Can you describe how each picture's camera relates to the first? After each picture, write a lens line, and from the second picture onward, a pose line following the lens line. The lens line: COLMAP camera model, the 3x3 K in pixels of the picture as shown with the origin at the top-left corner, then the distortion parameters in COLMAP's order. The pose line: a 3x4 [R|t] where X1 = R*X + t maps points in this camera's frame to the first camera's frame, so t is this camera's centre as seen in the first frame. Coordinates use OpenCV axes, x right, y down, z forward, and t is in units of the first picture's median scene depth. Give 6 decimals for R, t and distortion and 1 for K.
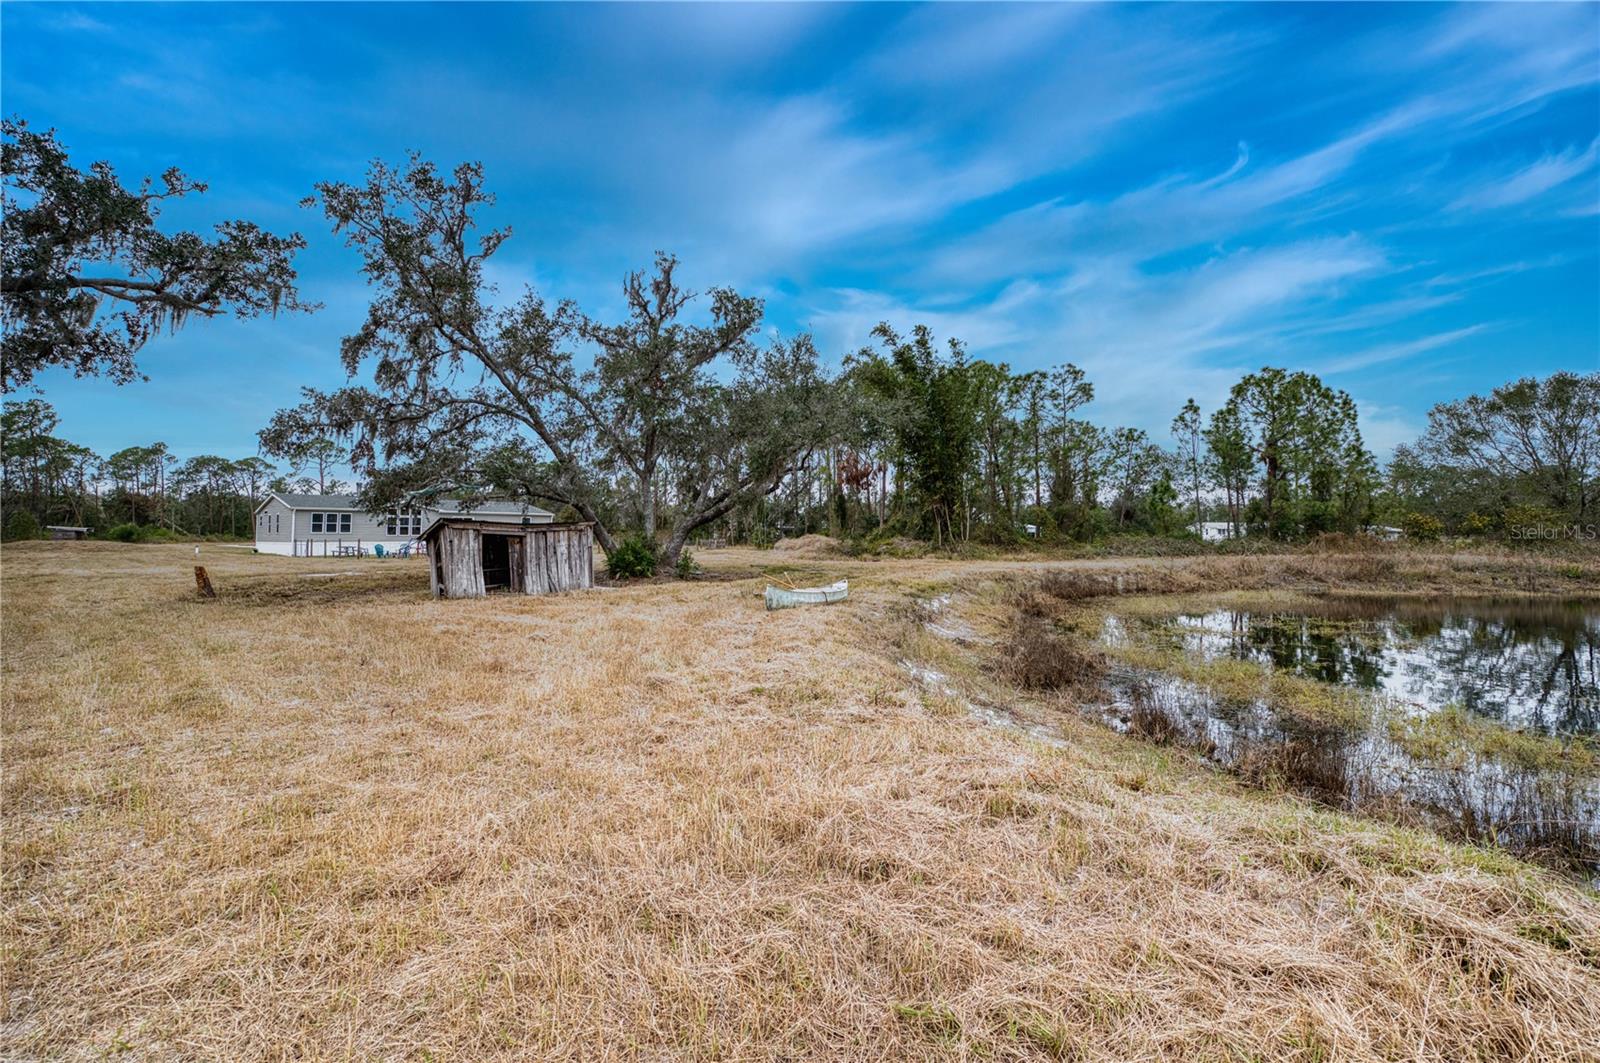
lens RADIAL K [[645.5, 0, 804.7], [0, 645.5, 534.4], [0, 0, 1]] dist [-0.016939, -0.000082]
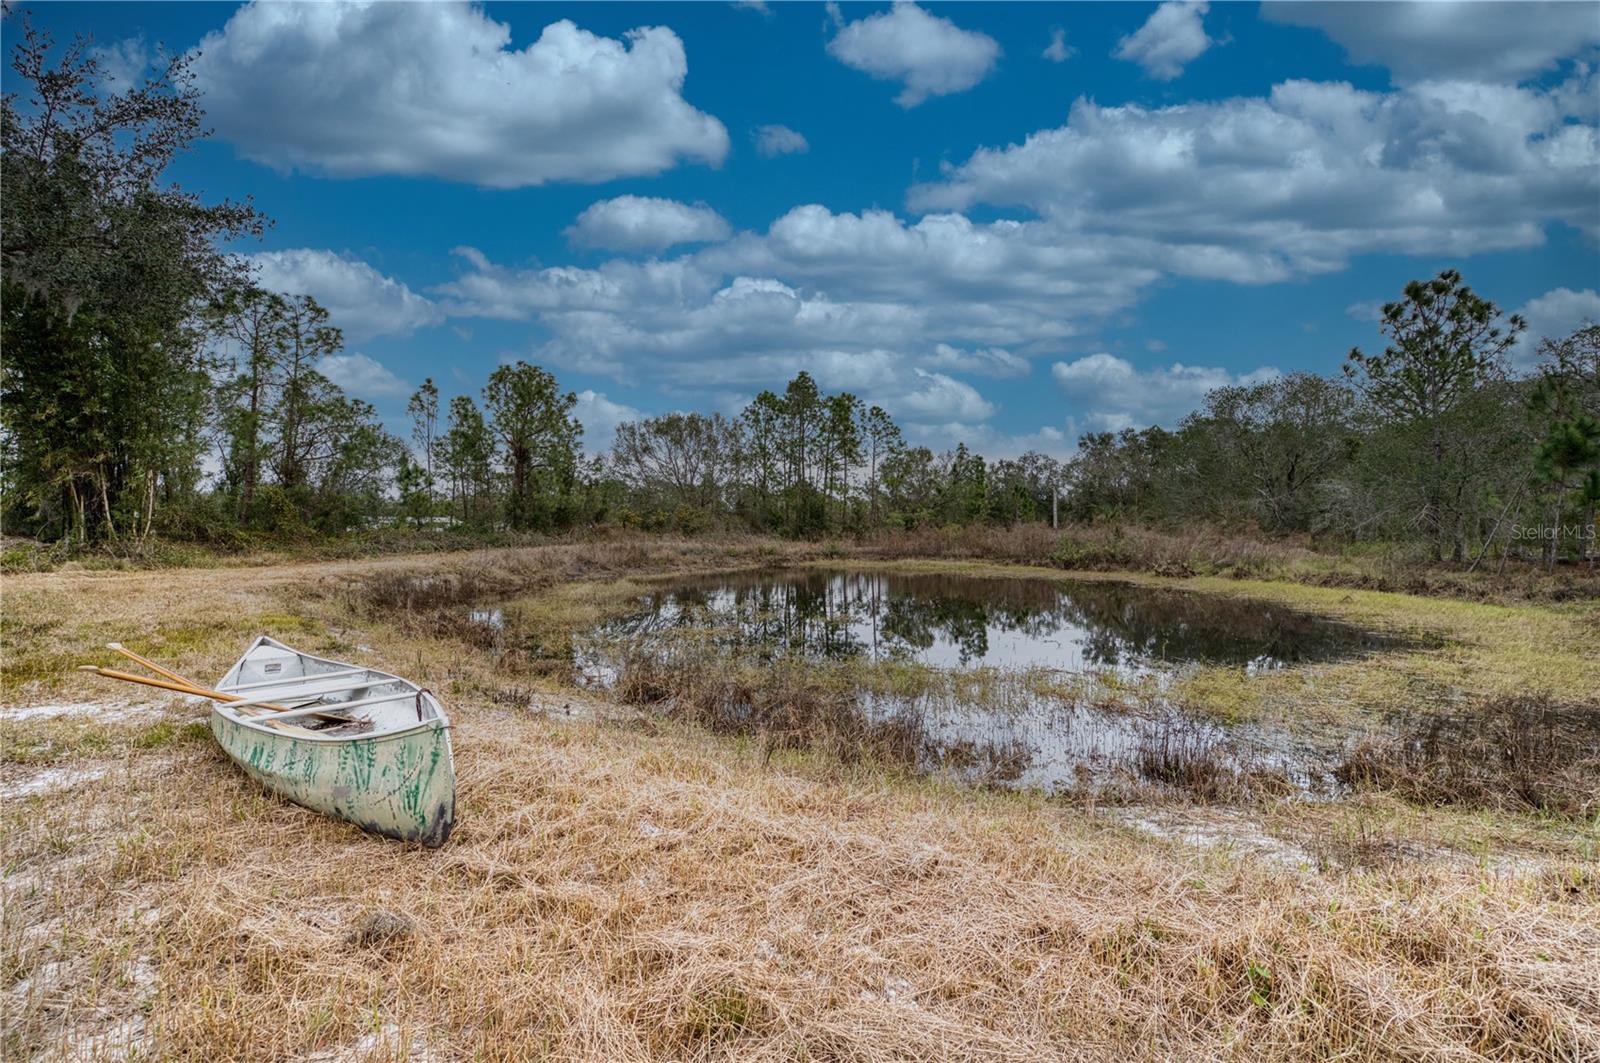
lens RADIAL K [[645.5, 0, 795.7], [0, 645.5, 525.2], [0, 0, 1]] dist [-0.016939, -0.000082]
pose [[0.403527, -0.000739, 0.914967, -0.035034], [0.002526, 0.999997, -0.000307, 0.000872], [-0.914964, 0.002435, 0.403528, 0.193362]]
